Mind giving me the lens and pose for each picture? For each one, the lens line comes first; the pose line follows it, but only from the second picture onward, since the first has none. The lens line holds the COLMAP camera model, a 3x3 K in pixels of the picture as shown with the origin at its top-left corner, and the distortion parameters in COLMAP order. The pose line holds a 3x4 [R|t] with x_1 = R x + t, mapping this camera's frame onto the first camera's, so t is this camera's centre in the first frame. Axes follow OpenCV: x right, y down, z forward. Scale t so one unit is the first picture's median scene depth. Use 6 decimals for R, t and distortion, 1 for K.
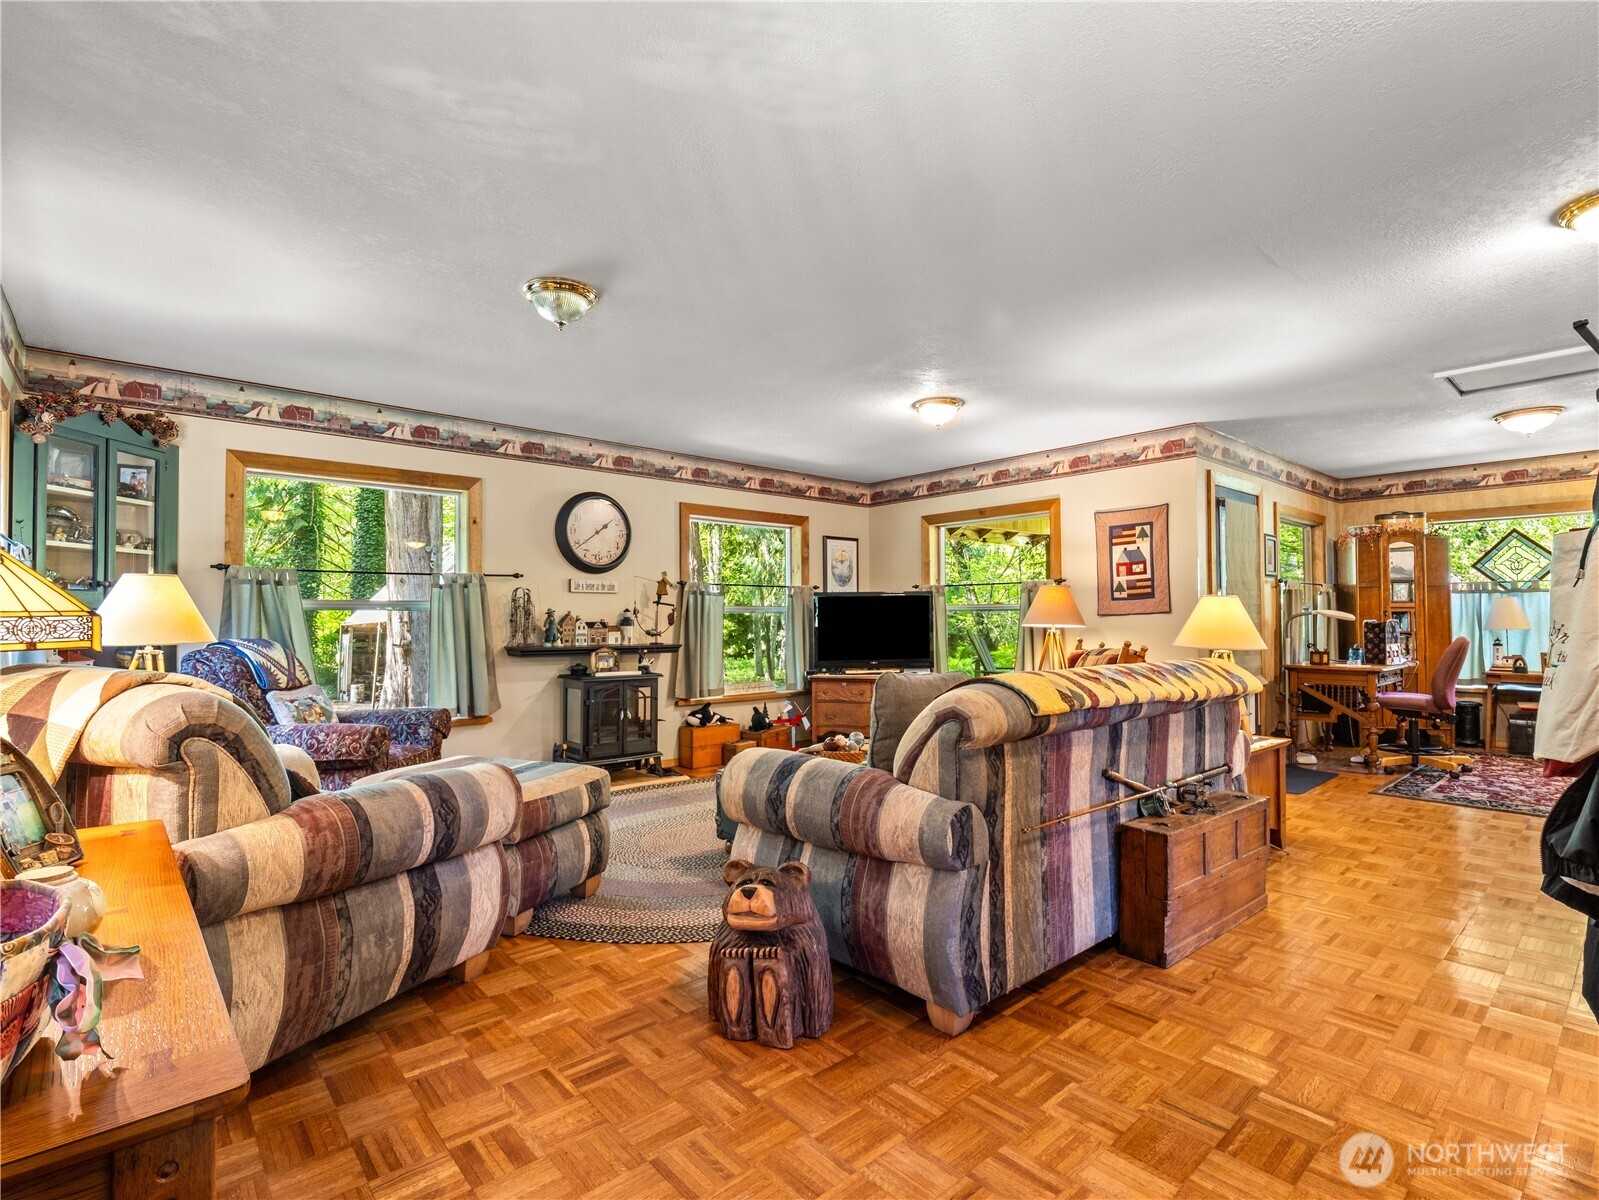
lens RADIAL K [[776.2, 0, 799.8], [0, 776.2, 606.7], [0, 0, 1]] dist [-0.012088, -0.000118]
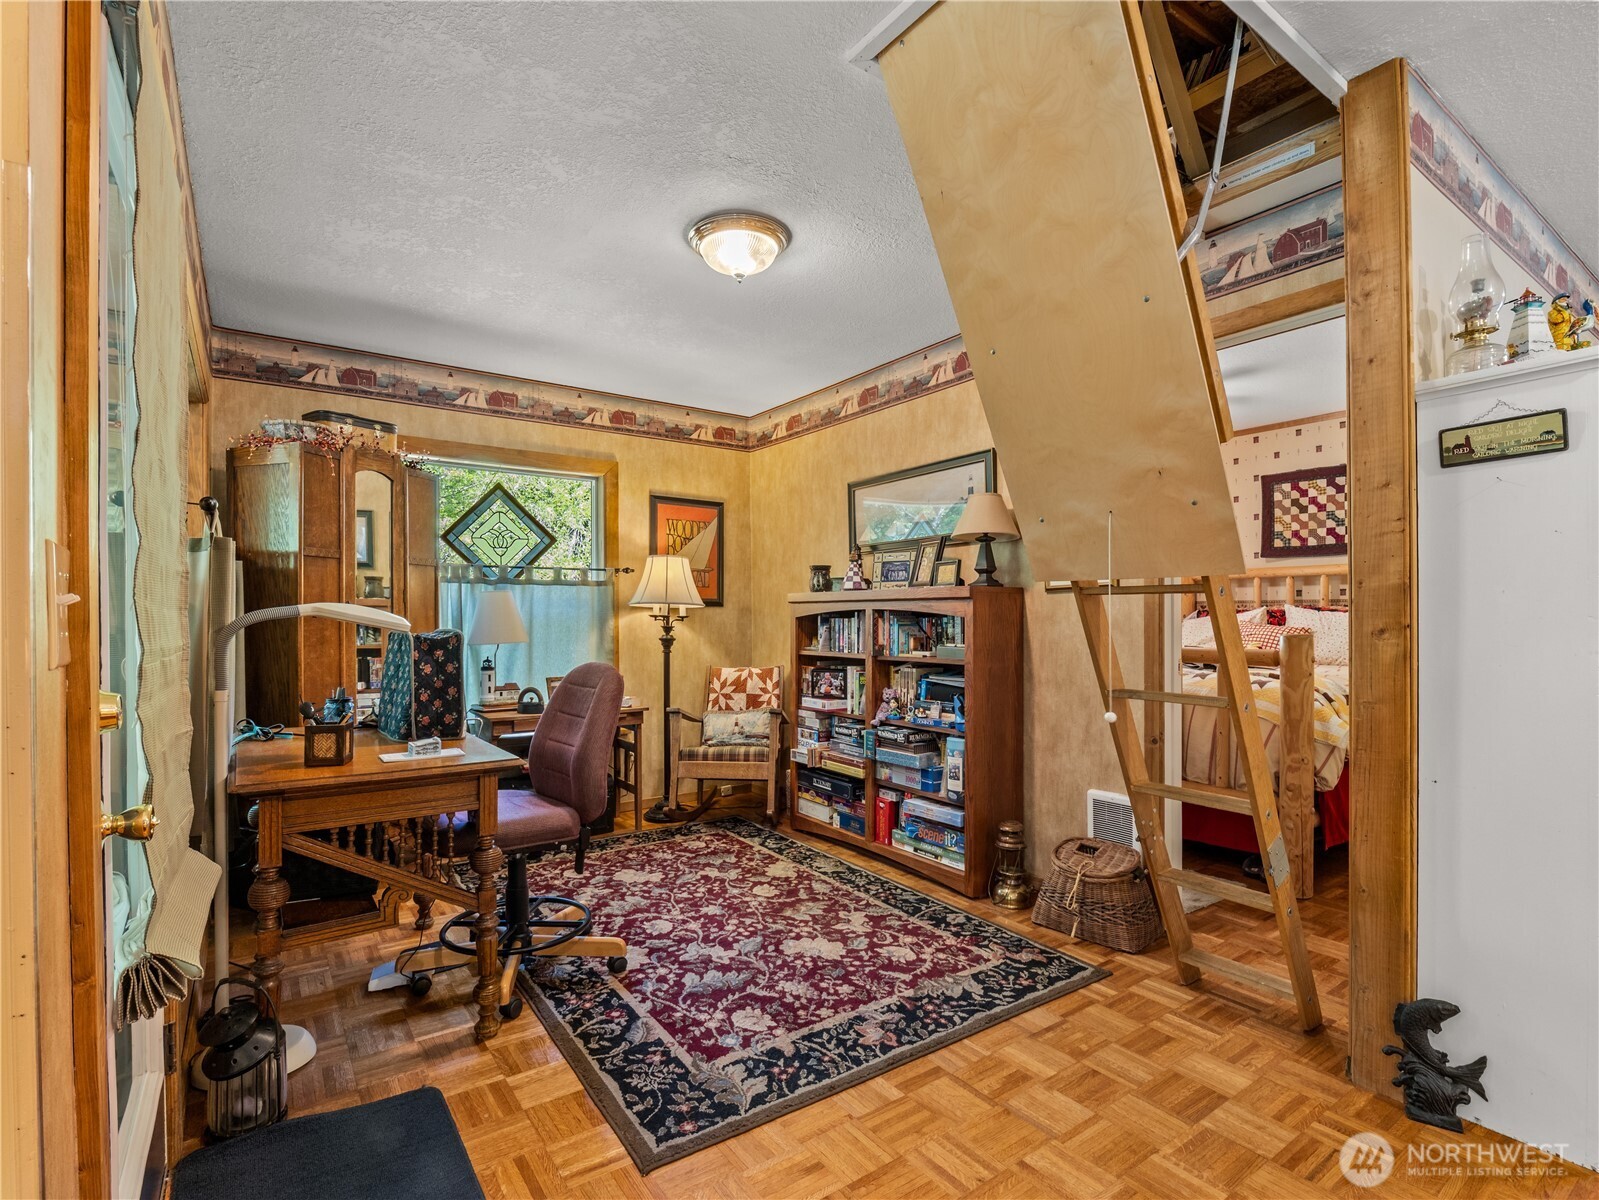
lens RADIAL K [[783.0, 0, 796.8], [0, 783.0, 617.5], [0, 0, 1]] dist [-0.013190, -0.000834]
pose [[0.114547, 0.005783, 0.993401, 0.376610], [-0.010586, 0.999933, -0.004601, 0.010741], [-0.993361, -0.009989, 0.114601, 0.802539]]
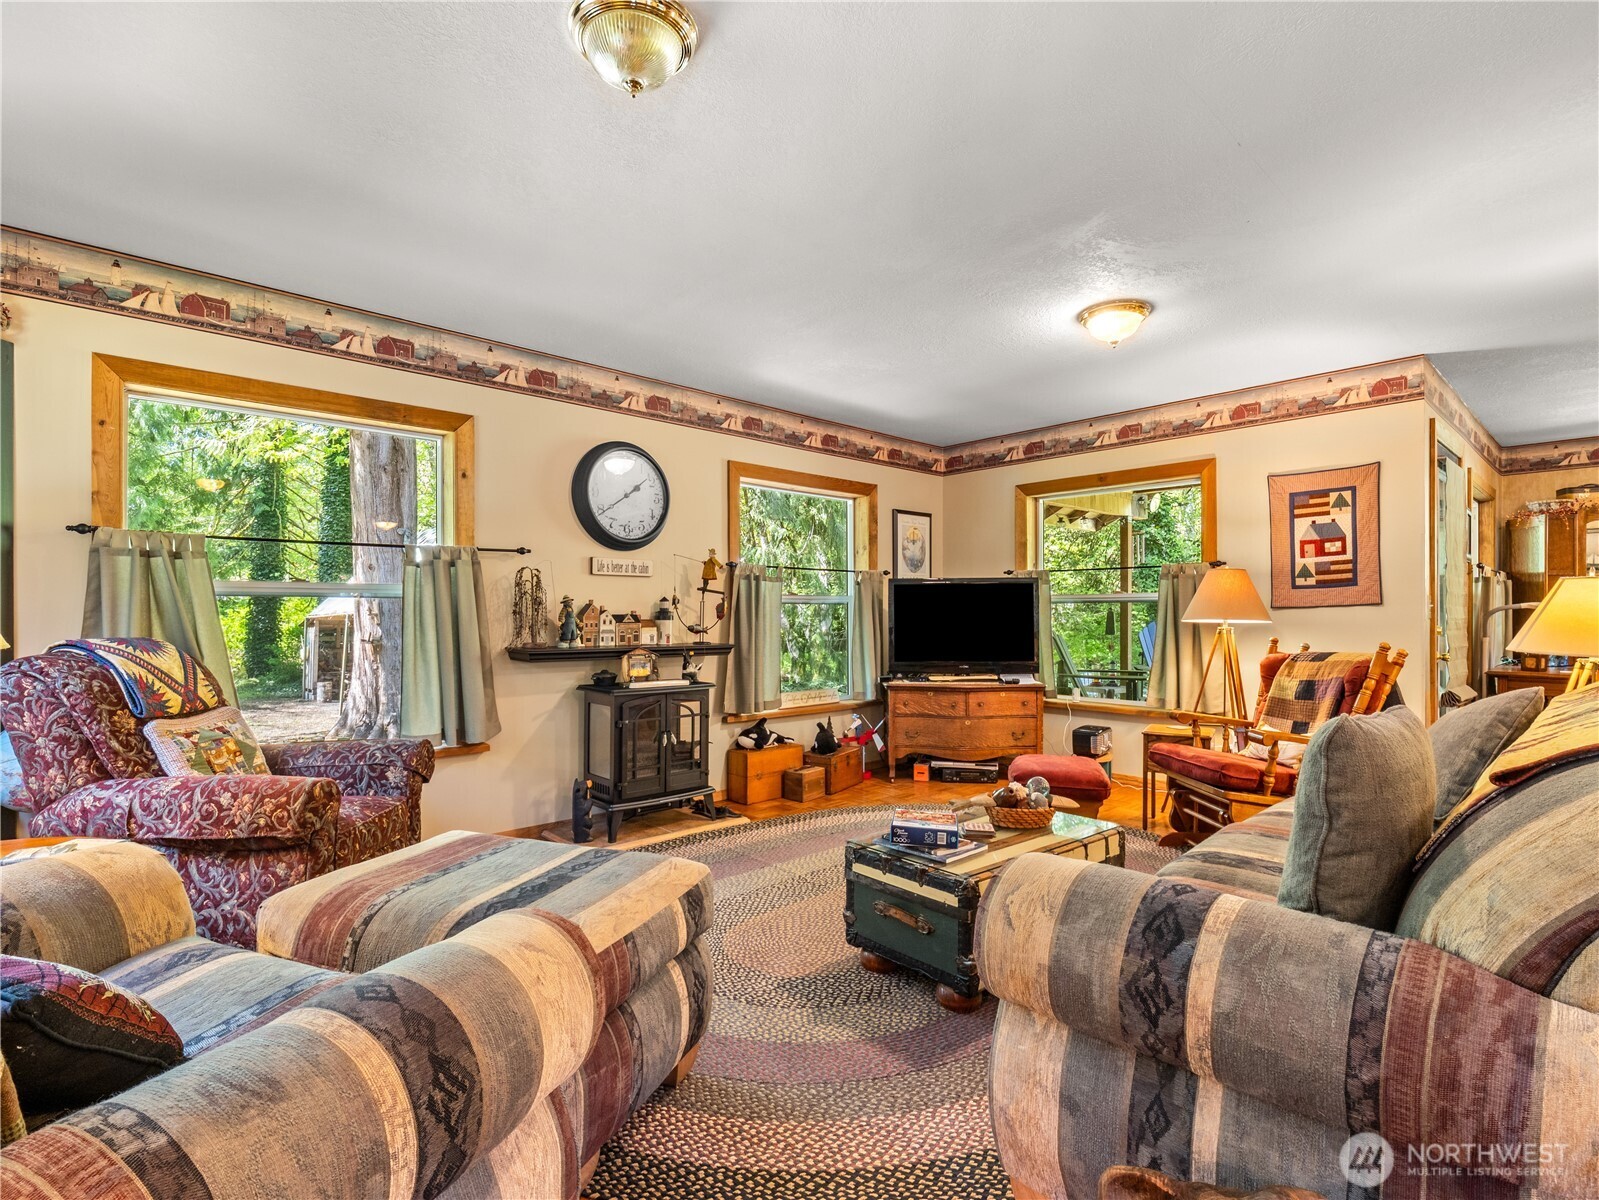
lens RADIAL K [[783.0, 0, 796.8], [0, 783.0, 617.5], [0, 0, 1]] dist [-0.013190, -0.000834]
pose [[0.999767, 0.003173, 0.021329, -0.110964], [-0.003634, 0.999760, 0.021601, 0.005518], [-0.021255, -0.021674, 0.999539, 0.233379]]
